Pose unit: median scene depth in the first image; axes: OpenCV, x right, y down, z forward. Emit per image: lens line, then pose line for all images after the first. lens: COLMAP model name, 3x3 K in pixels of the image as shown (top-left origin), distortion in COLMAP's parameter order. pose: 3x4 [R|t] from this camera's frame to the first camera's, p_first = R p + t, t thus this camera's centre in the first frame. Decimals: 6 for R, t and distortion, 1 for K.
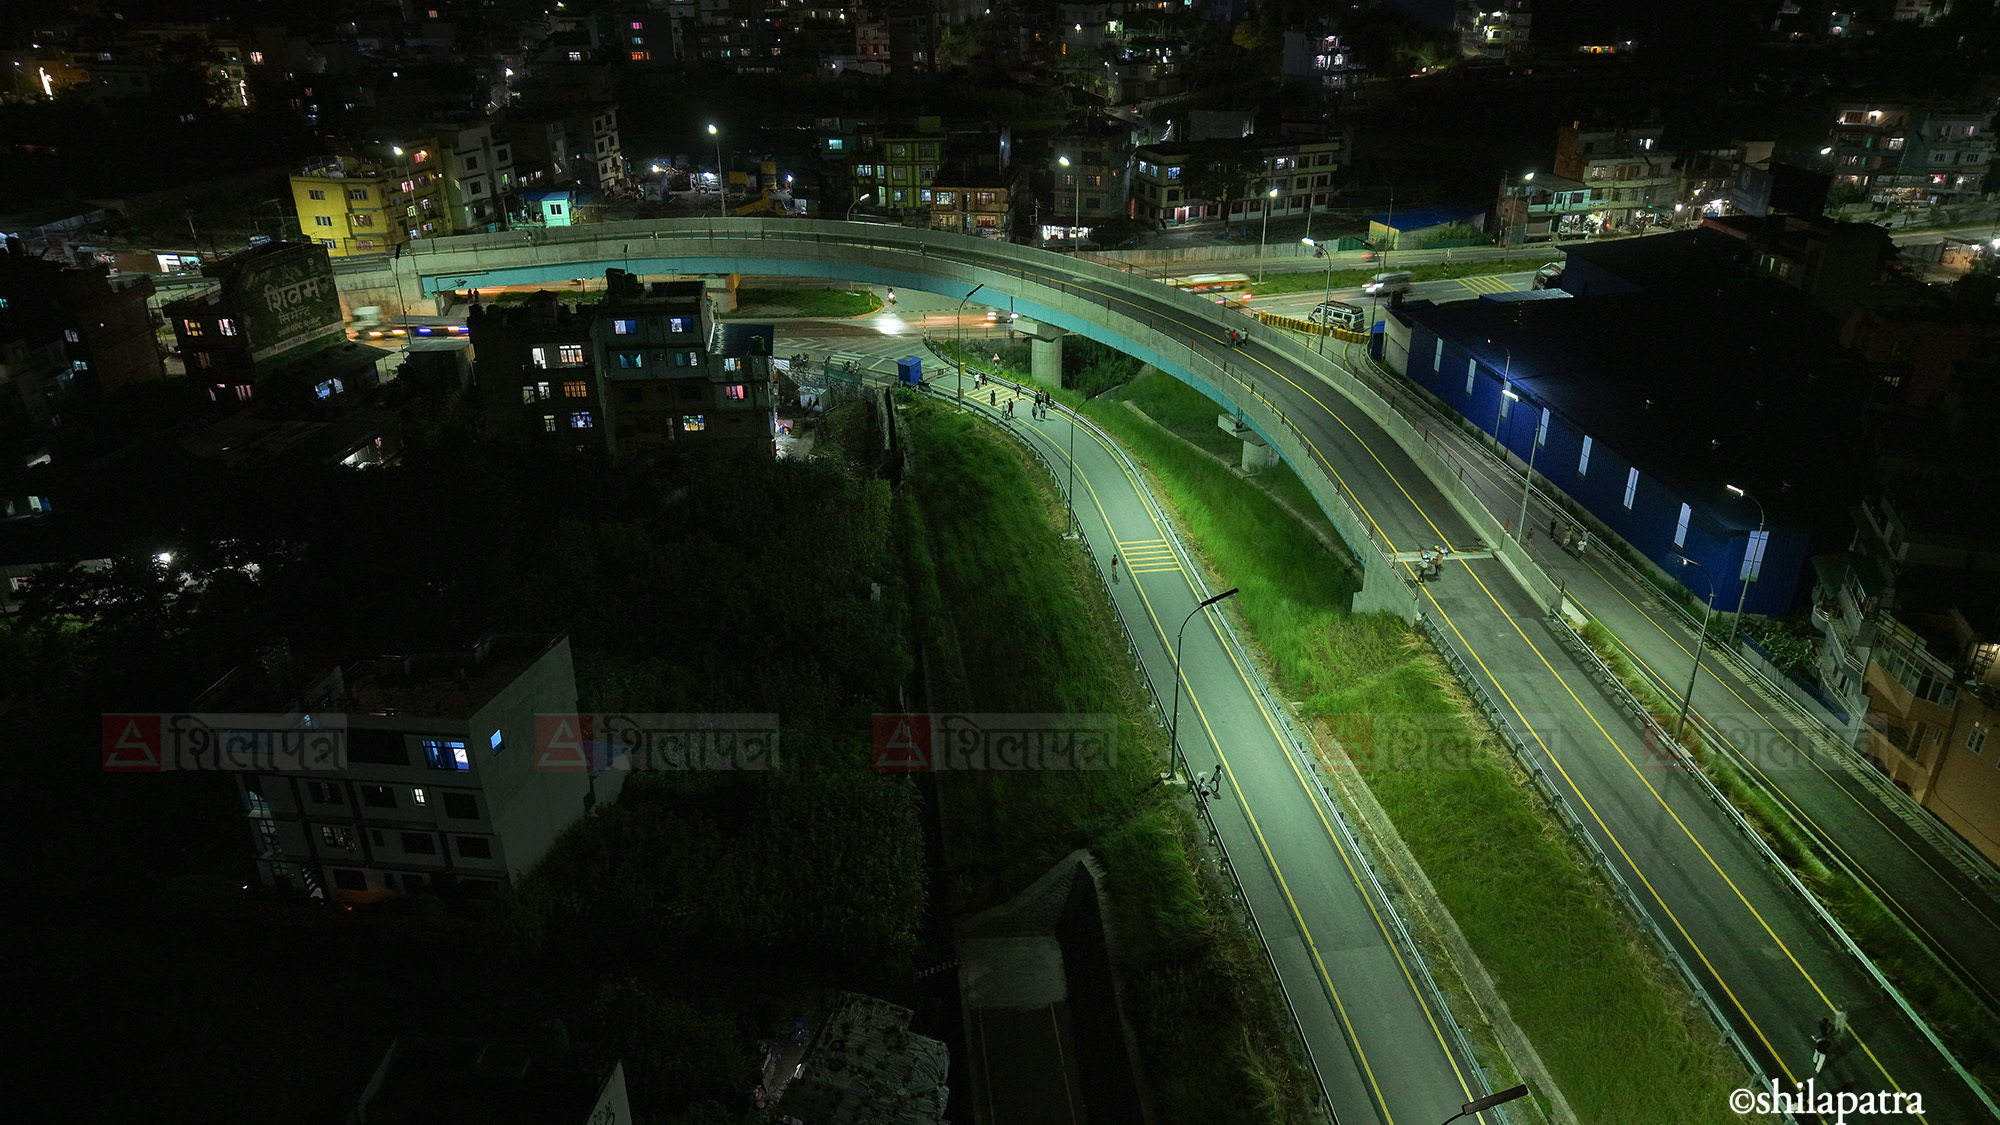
lens RADIAL K [[1345.4, 0, 1016.6], [0, 1345.4, 569.9], [0, 0, 1]] dist [0.023194, -0.015864]
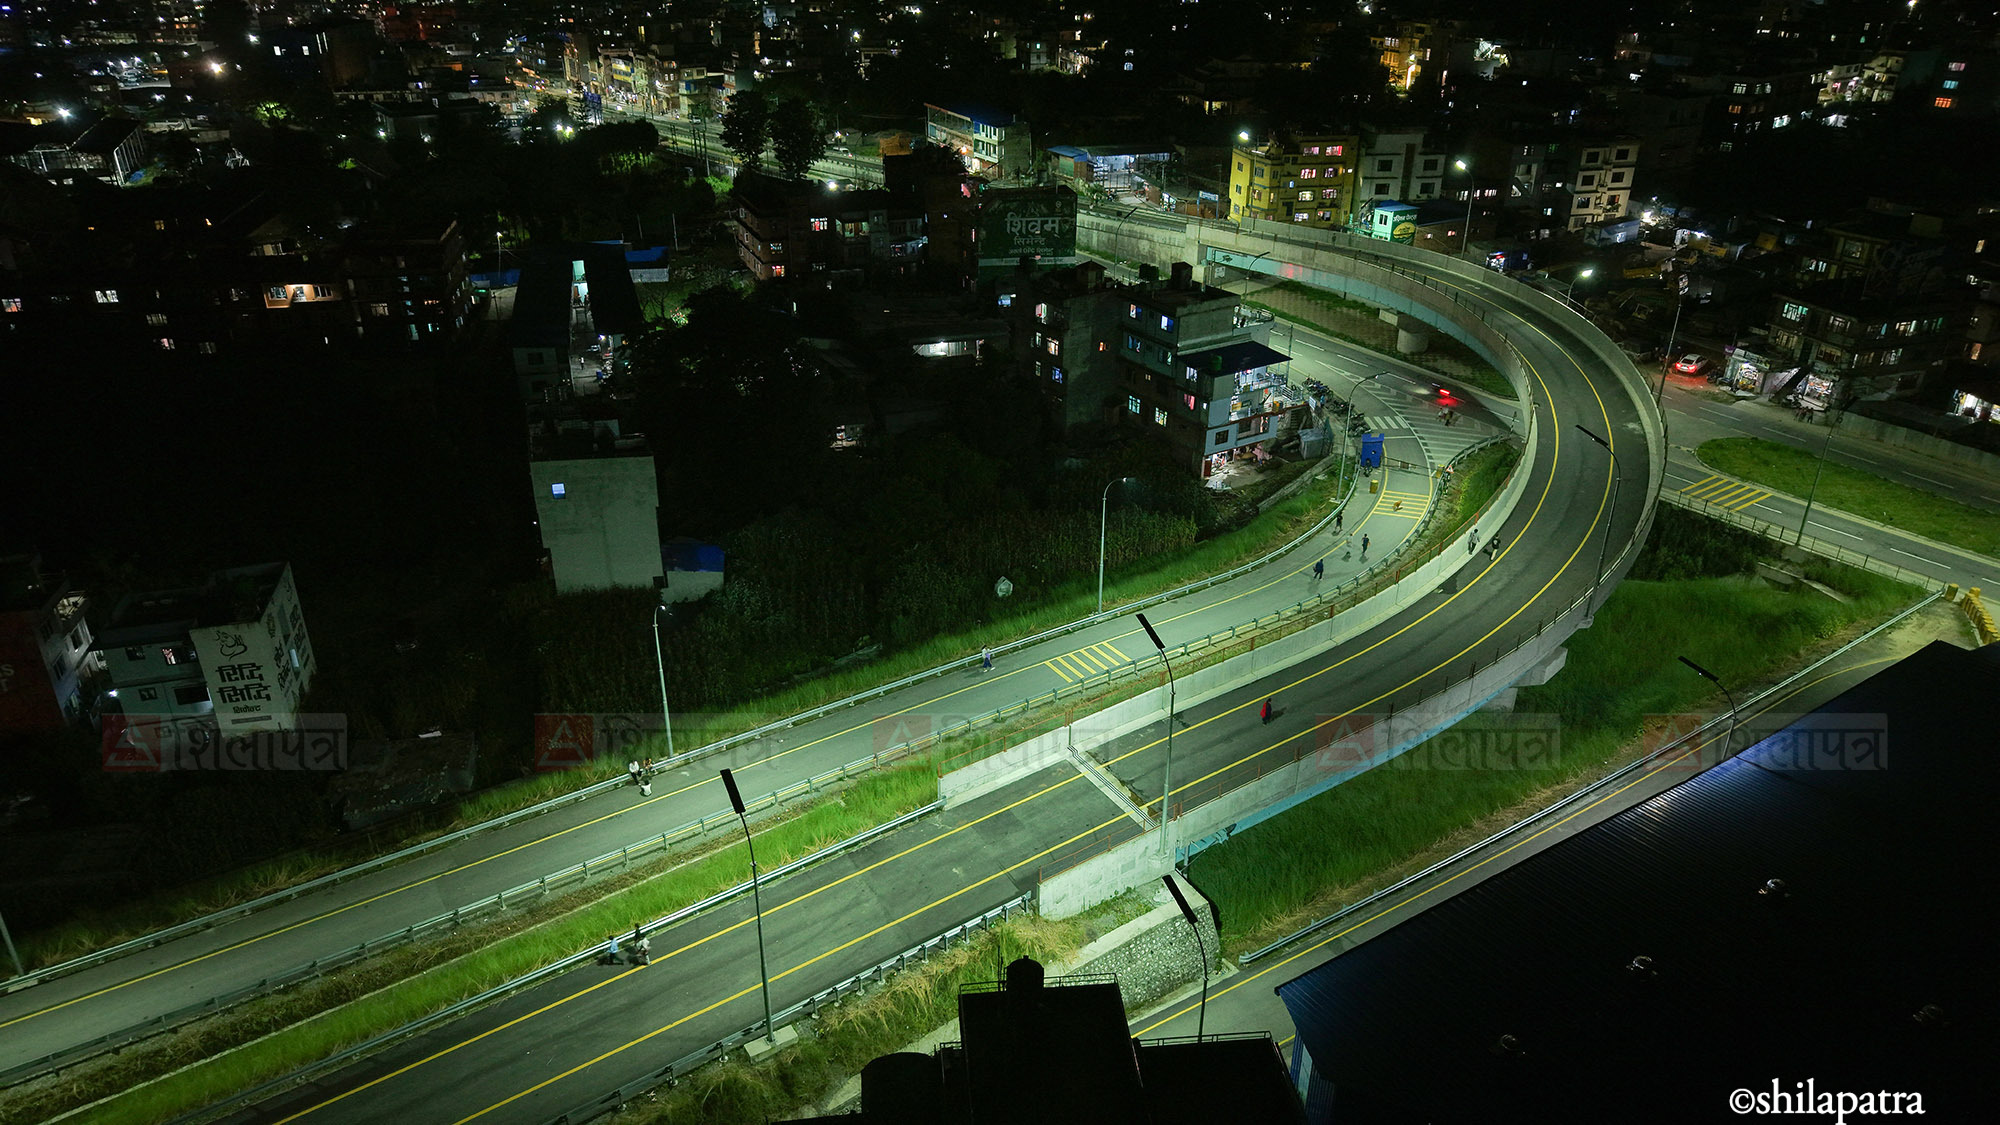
lens RADIAL K [[1345.4, 0, 1011.7], [0, 1345.4, 565.8], [0, 0, 1]] dist [0.023194, -0.015864]
pose [[0.454022, 0.405356, -0.793442, 0.449478], [-0.408807, 0.886022, 0.218726, -0.144002], [0.791670, 0.225058, 0.567986, 0.257835]]
